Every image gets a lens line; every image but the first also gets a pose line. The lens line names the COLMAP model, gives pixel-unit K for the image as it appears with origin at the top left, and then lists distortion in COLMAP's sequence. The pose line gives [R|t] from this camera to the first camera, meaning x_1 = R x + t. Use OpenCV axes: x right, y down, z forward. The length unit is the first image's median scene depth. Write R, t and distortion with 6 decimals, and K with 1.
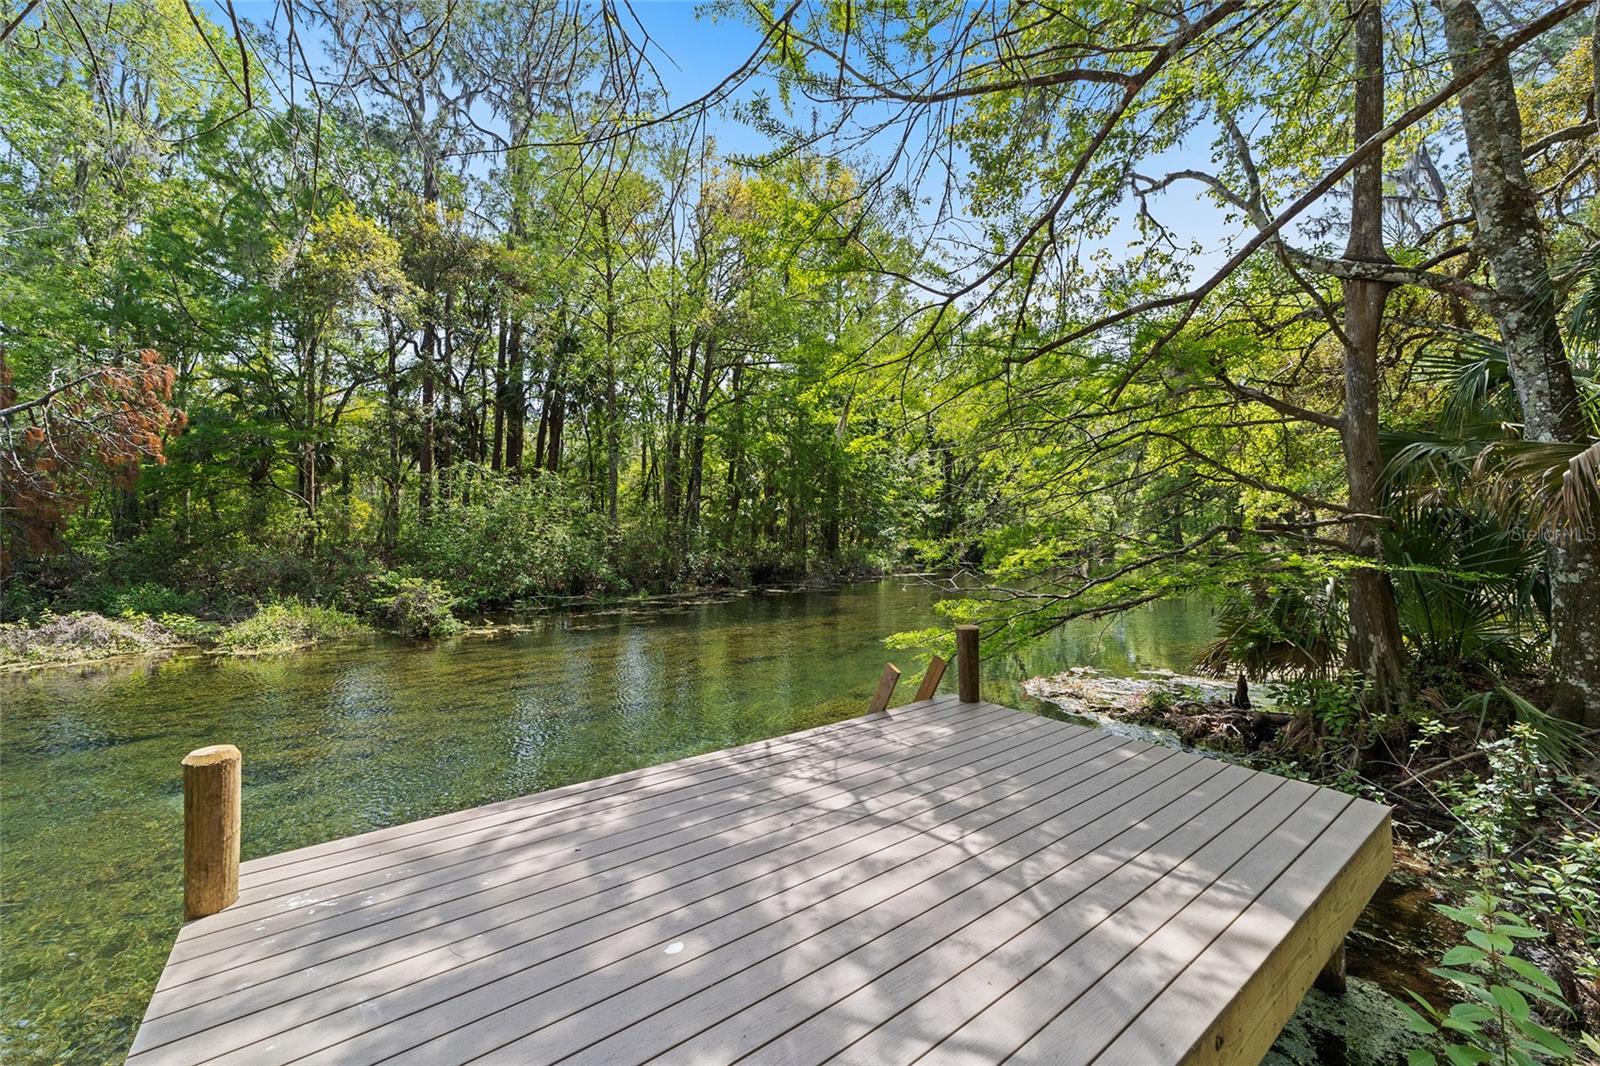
lens RADIAL K [[615.4, 0, 794.3], [0, 615.4, 536.4], [0, 0, 1]] dist [-0.001766, 0.000357]
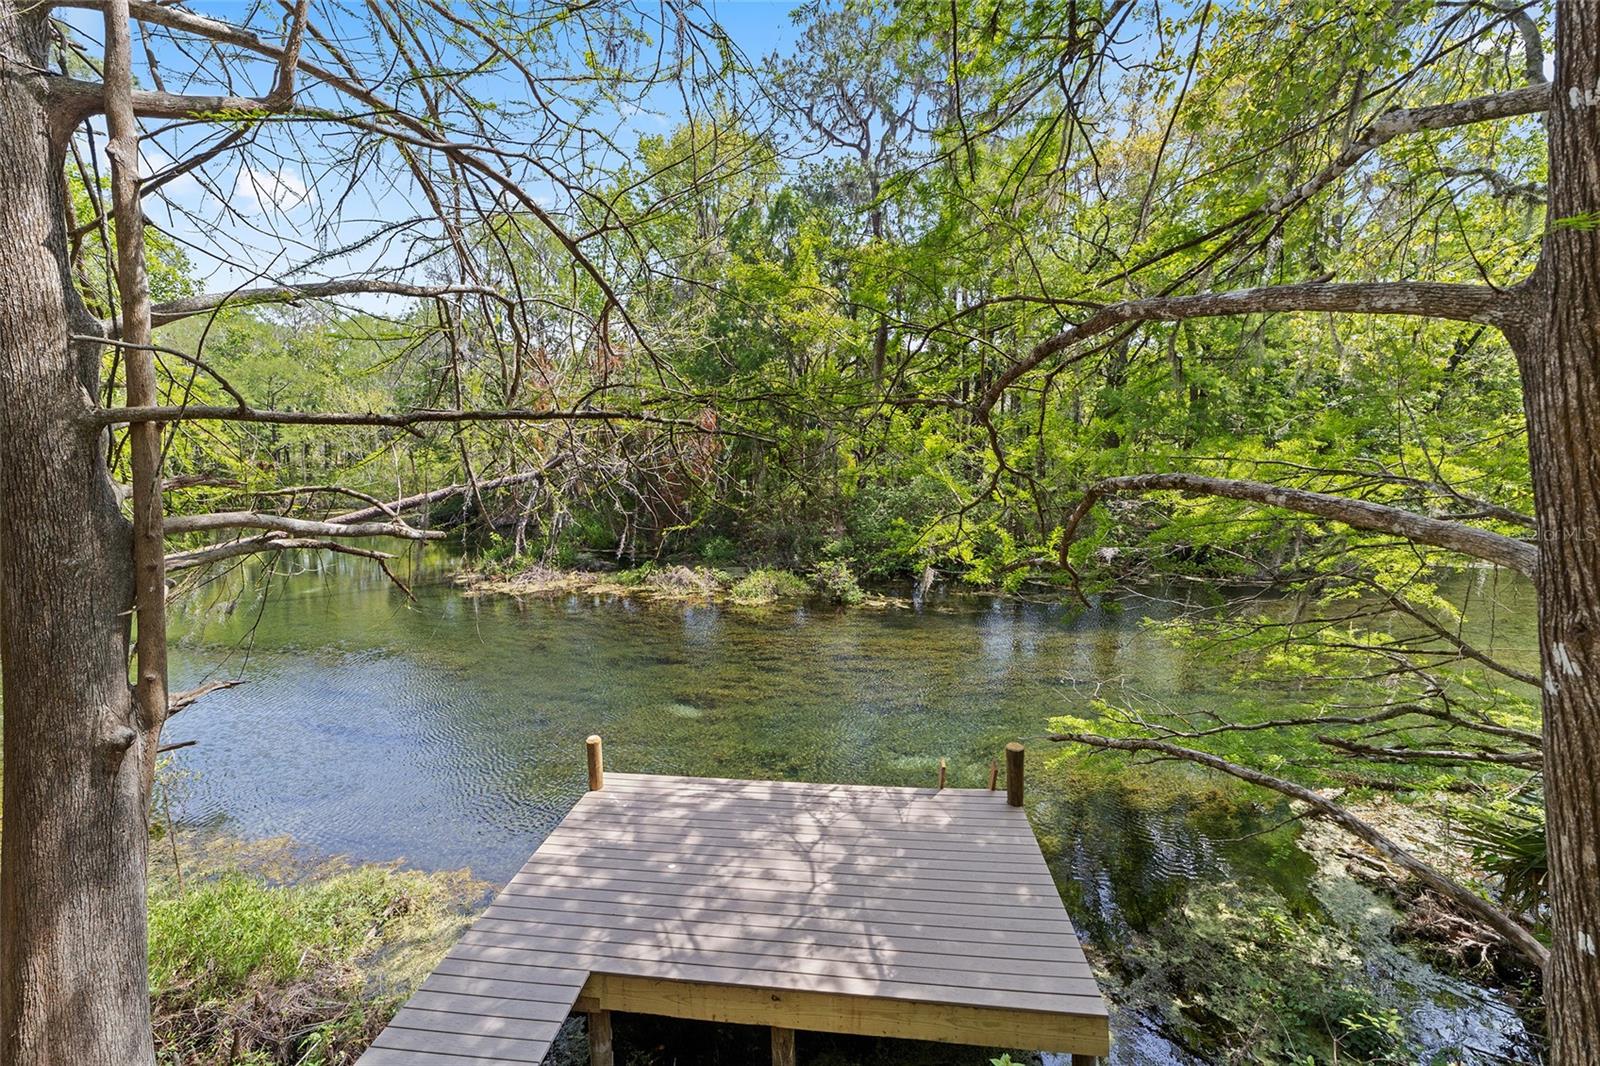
lens RADIAL K [[636.9, 0, 800.1], [0, 636.9, 499.2], [0, 0, 1]] dist [0.000614, 0.000205]
pose [[0.726246, 0.038415, -0.686360, 0.311522], [0.013176, 0.997476, 0.069770, -0.169005], [0.687308, -0.059714, 0.723907, -0.080939]]
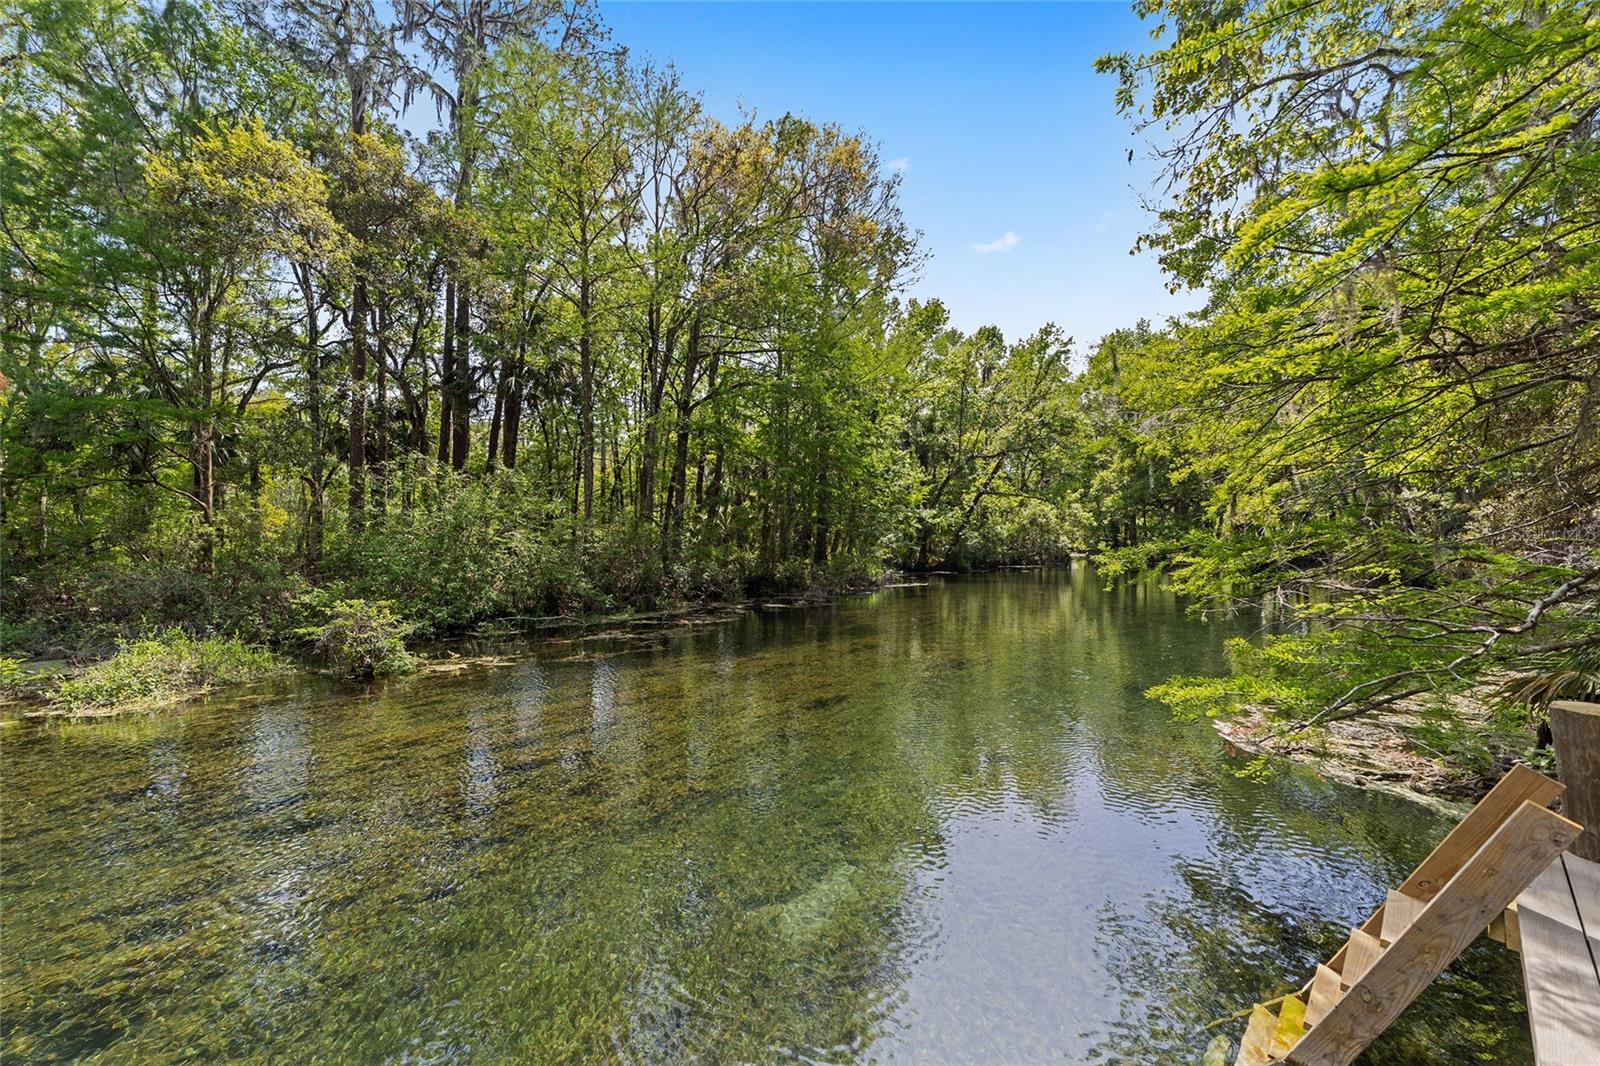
lens RADIAL K [[612.0, 0, 791.3], [0, 612.0, 544.8], [0, 0, 1]] dist [-0.002340, 0.005855]
pose [[0.996200, -0.004509, 0.086974, -0.148383], [0.004724, 0.999986, -0.002271, 0.005175], [-0.086962, 0.002673, 0.996208, 0.207710]]
